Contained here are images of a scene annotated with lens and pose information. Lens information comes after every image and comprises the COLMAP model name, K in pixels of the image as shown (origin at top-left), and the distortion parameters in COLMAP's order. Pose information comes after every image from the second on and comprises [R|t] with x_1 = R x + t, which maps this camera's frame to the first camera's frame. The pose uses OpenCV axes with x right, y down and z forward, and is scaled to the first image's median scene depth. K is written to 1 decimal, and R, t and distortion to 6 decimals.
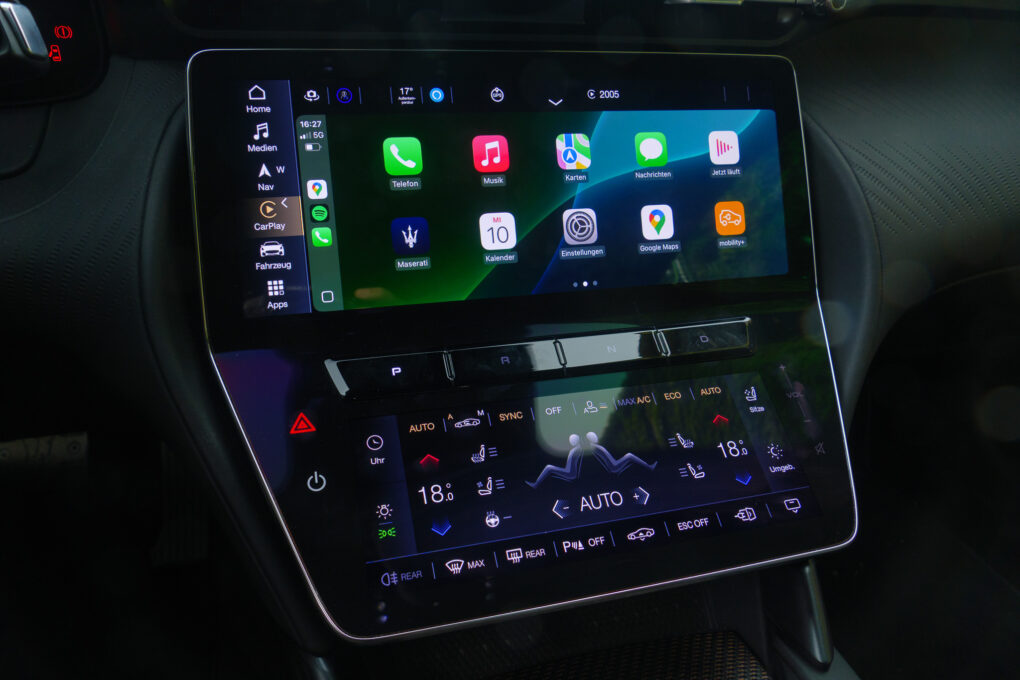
lens RADIAL K [[731.5, 0, 510.0], [0, 731.5, 340.0], [0, 0, 1]] dist [-0.014089, 0.001834]
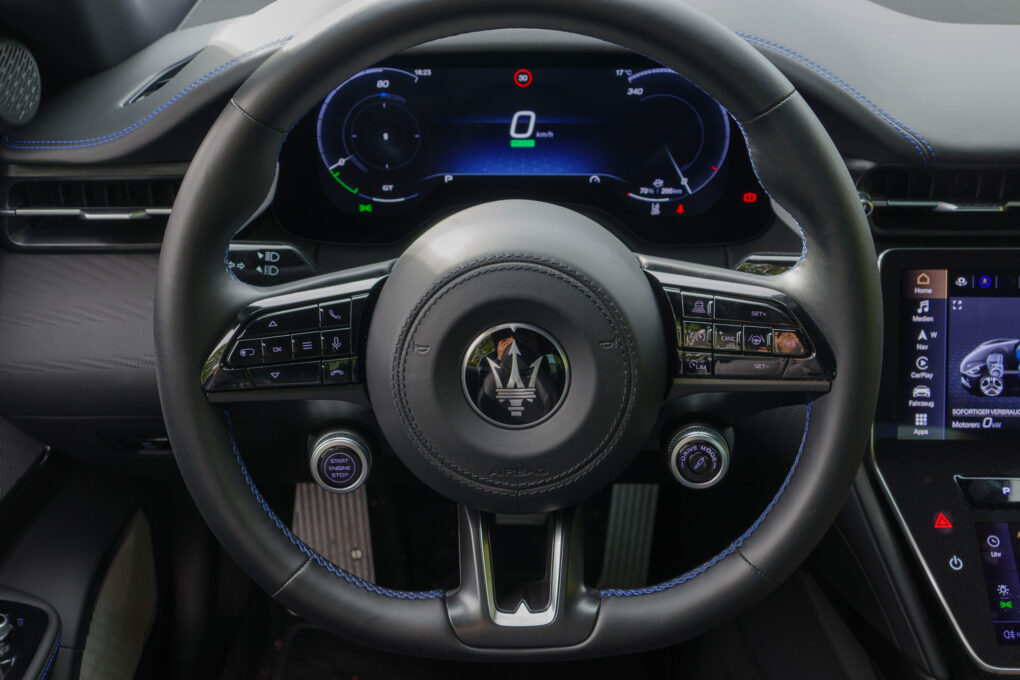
lens RADIAL K [[1232.6, 0, 510.0], [0, 1232.6, 340.0], [0, 0, 1]] dist [-0.030037, -0.016551]
pose [[0.956003, 0.103052, -0.274661, -0.444344], [-0.100043, 0.994669, 0.024982, -0.202516], [0.275771, 0.003596, 0.961216, -1.462824]]
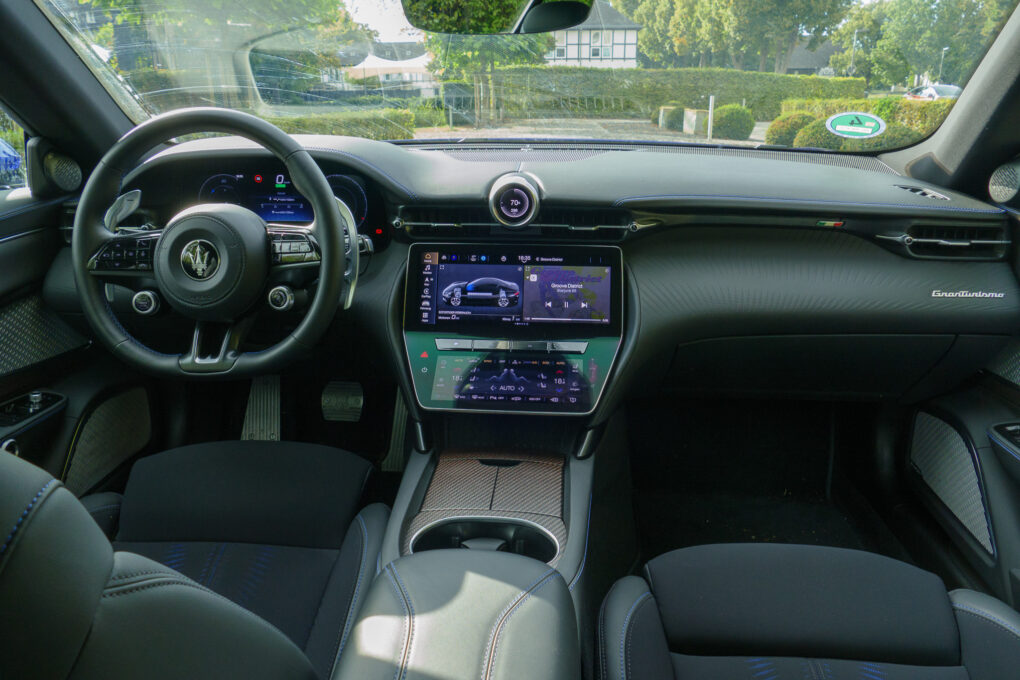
lens RADIAL K [[731.5, 0, 510.0], [0, 731.5, 340.0], [0, 0, 1]] dist [-0.014089, 0.001834]
pose [[0.936764, 0.080303, -0.340625, 1.144150], [-0.127071, 0.984938, -0.117262, 0.369427], [0.326078, 0.153130, 0.932858, -1.882868]]
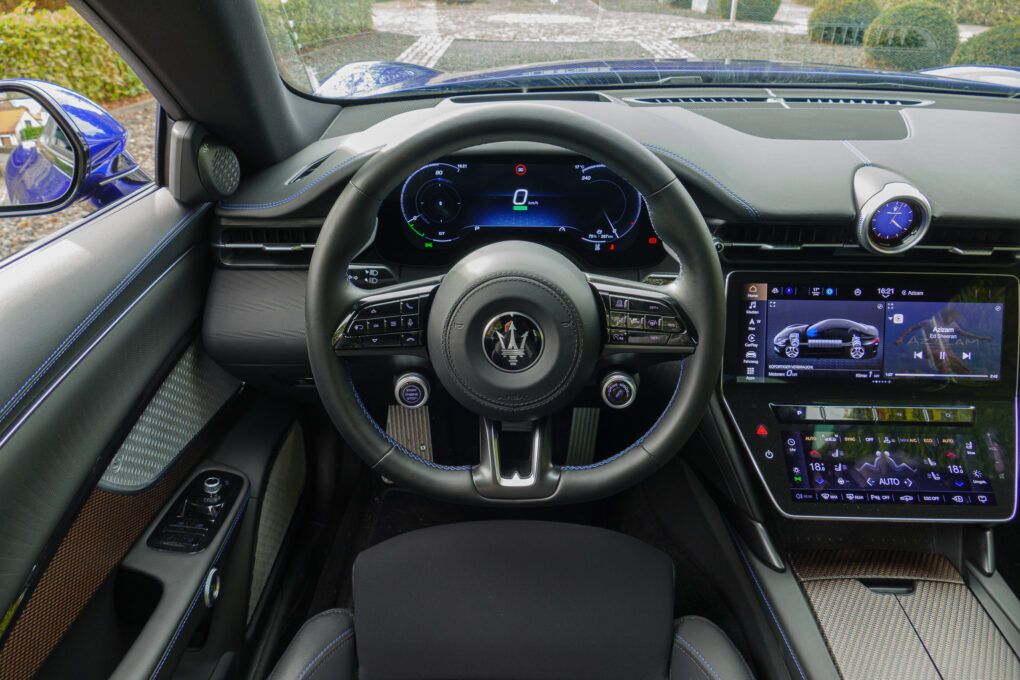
lens RADIAL K [[731.5, 0, 510.0], [0, 731.5, 340.0], [0, 0, 1]] dist [-0.014089, 0.001834]
pose [[0.952352, 0.117287, -0.281549, -0.410740], [-0.108787, 0.993015, 0.045689, -0.195662], [0.284941, -0.012883, 0.958458, -1.510661]]
